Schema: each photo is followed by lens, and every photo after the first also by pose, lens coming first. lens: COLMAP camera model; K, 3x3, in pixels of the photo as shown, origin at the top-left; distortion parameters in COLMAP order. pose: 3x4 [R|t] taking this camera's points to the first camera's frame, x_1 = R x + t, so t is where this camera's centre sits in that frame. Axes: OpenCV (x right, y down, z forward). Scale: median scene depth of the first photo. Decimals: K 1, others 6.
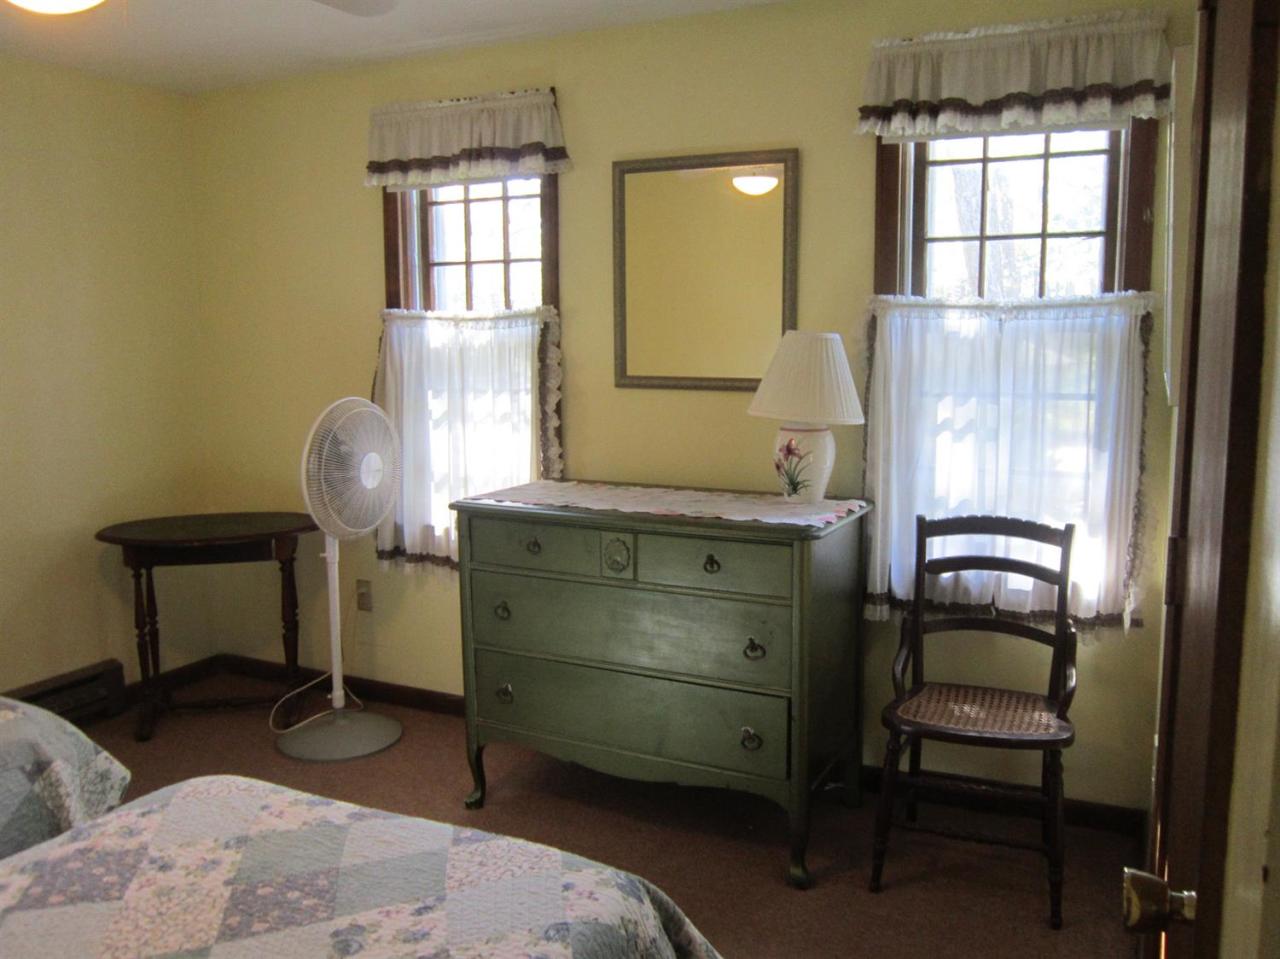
lens RADIAL K [[1034.8, 0, 636.4], [0, 1034.8, 488.9], [0, 0, 1]] dist [-0.050428, 0.014240]
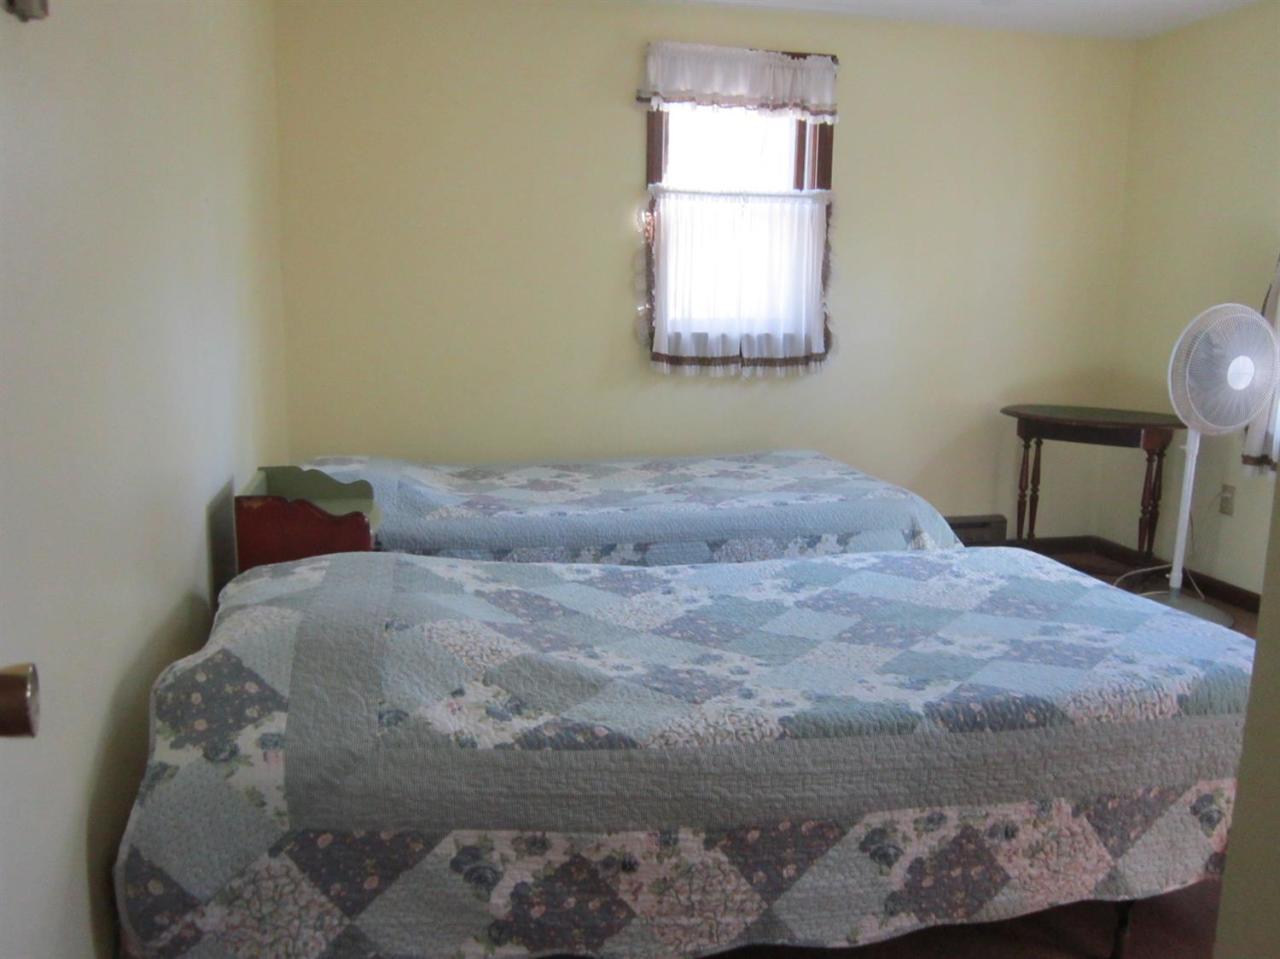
lens RADIAL K [[1034.8, 0, 634.7], [0, 1034.8, 476.5], [0, 0, 1]] dist [-0.050428, 0.014240]
pose [[0.624436, 0.152213, -0.766101, 0.171702], [-0.131385, 0.987321, 0.089076, 0.074824], [0.769947, 0.045032, 0.636517, -0.148196]]
